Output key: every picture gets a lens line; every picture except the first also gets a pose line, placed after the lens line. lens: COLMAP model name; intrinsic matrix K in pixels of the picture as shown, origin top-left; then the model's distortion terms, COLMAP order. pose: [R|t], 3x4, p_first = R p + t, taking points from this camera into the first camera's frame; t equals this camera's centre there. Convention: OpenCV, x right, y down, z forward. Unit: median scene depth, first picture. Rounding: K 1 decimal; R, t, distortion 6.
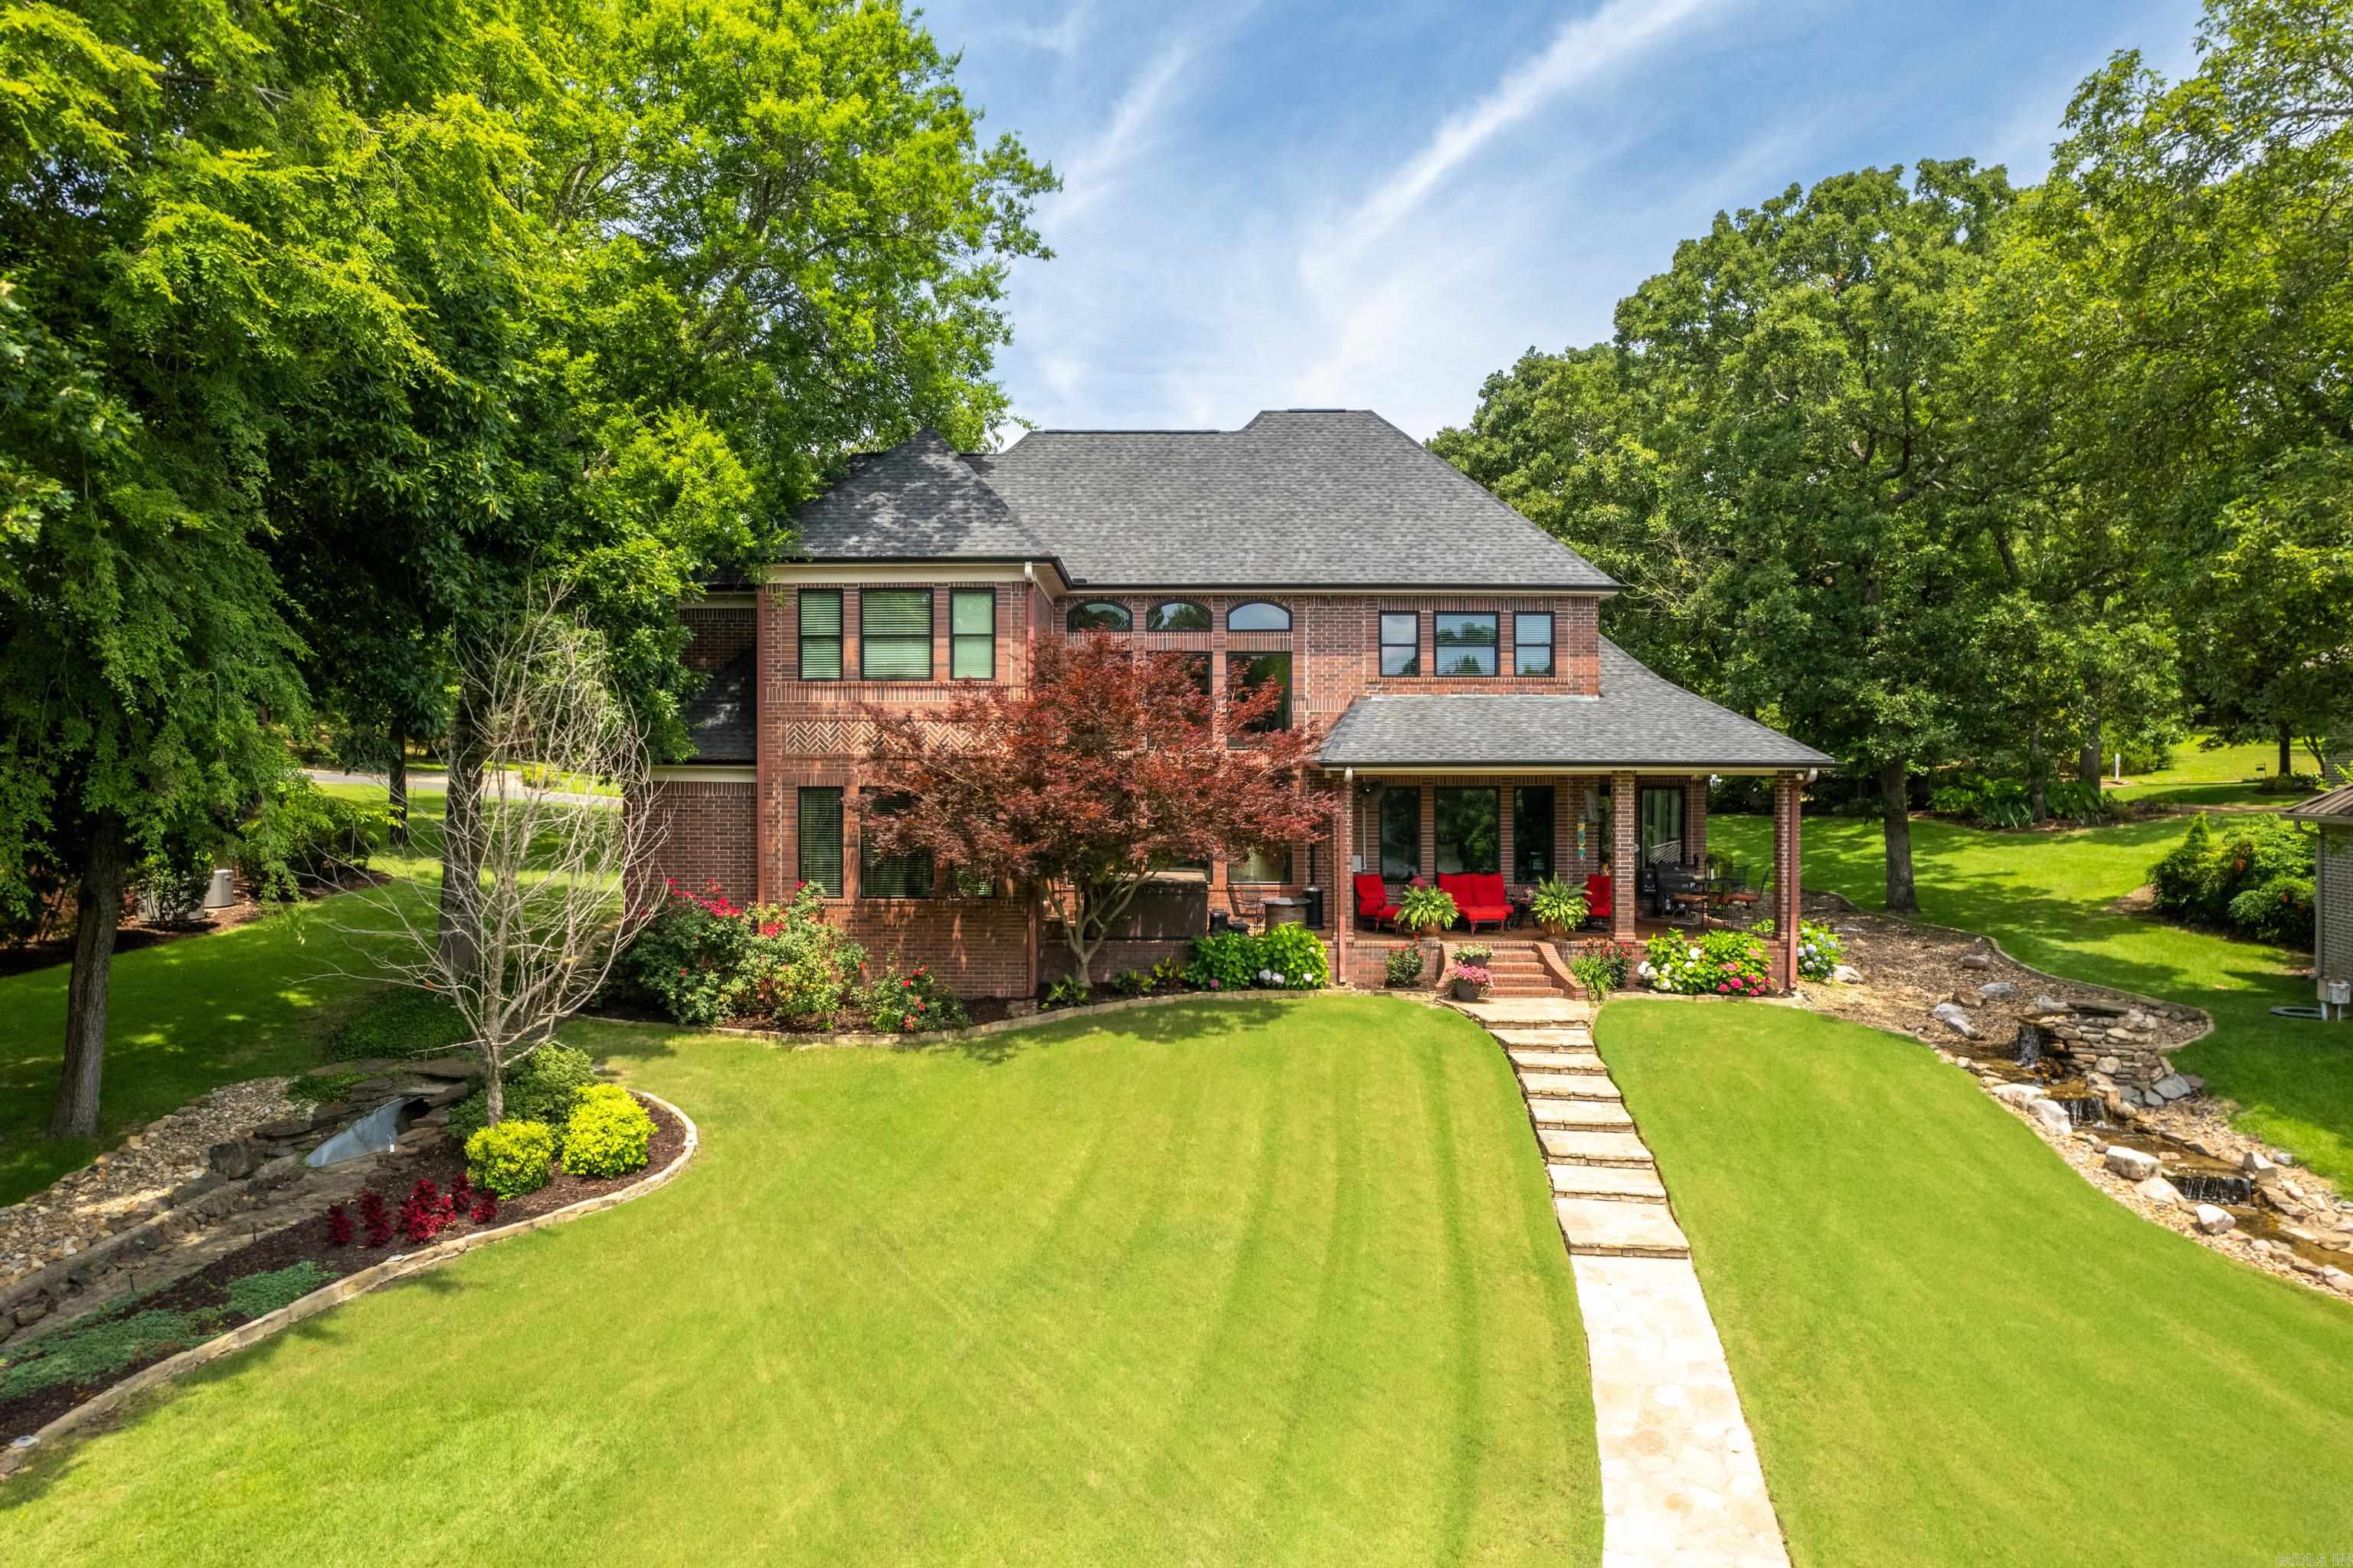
lens RADIAL K [[1556.8, 0, 1180.4], [0, 1556.8, 809.0], [0, 0, 1]] dist [-0.017426, 0.000158]
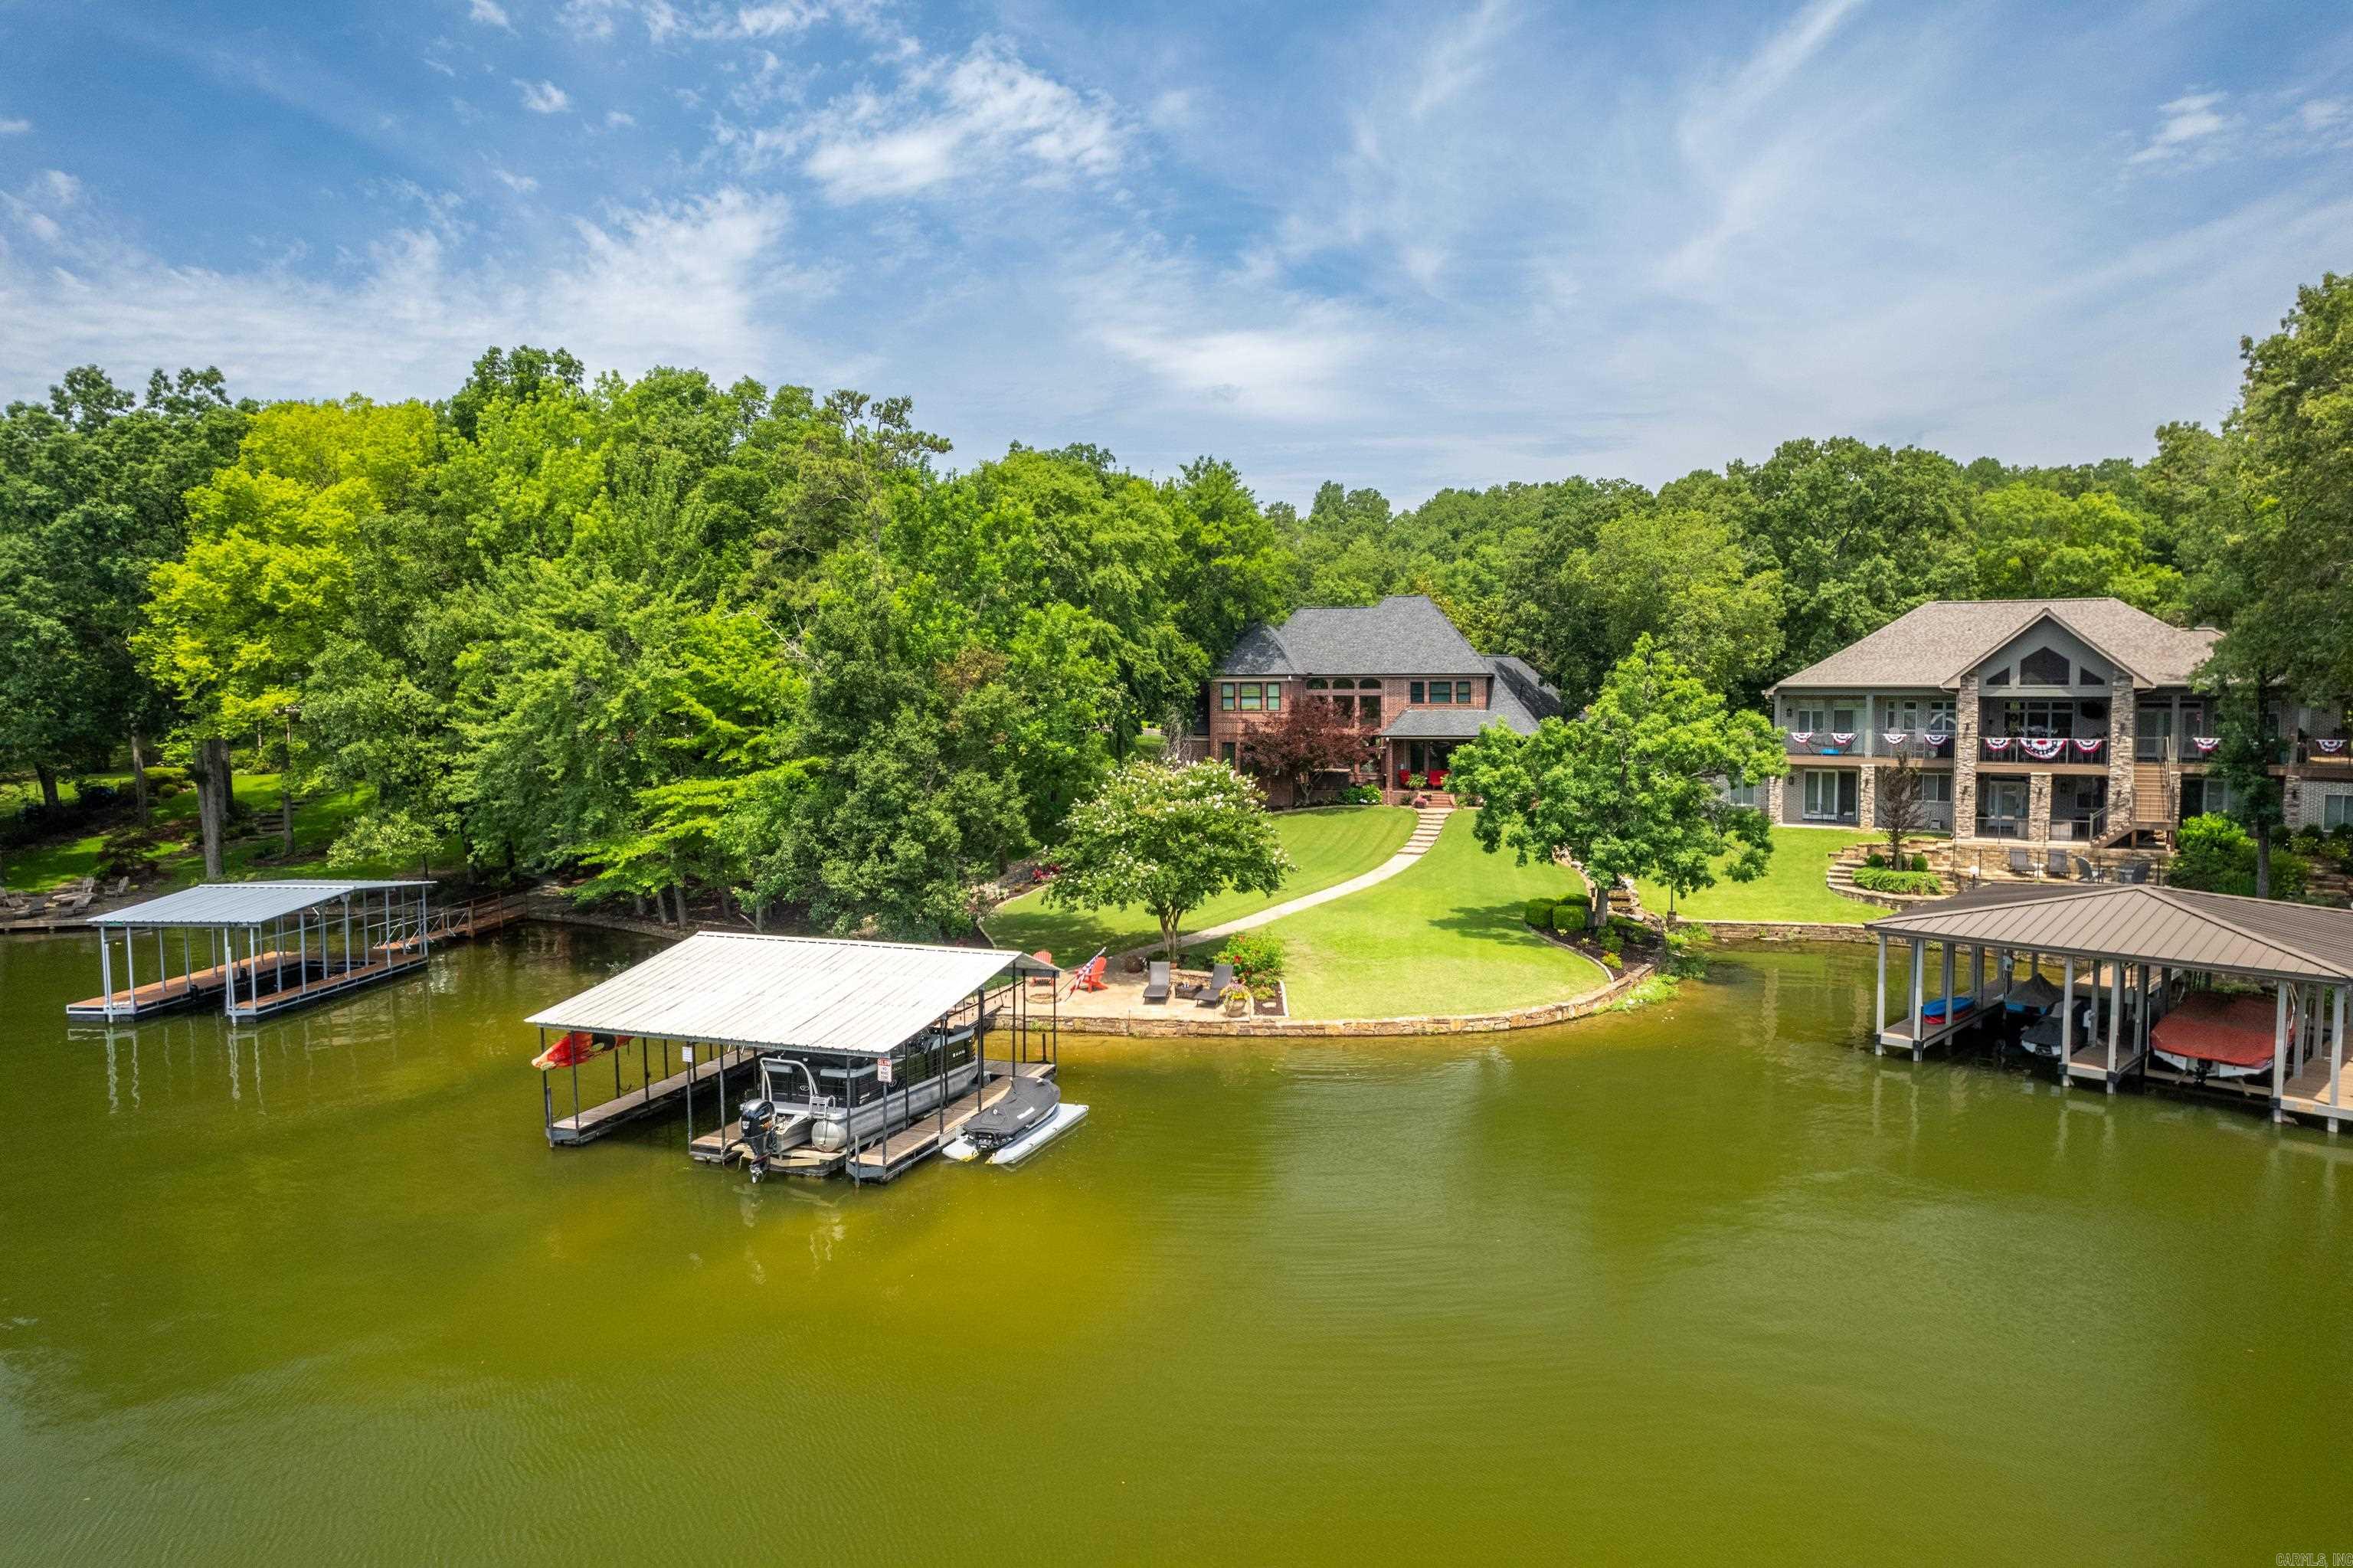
lens RADIAL K [[1505.2, 0, 1176.5], [0, 1505.2, 784.0], [0, 0, 1]] dist [0.111923, 0.000700]
pose [[0.972403, 0.010363, -0.233076, 0.414569], [0.001882, 0.998632, 0.052254, -0.094008], [0.233298, -0.051250, 0.971054, -2.169410]]
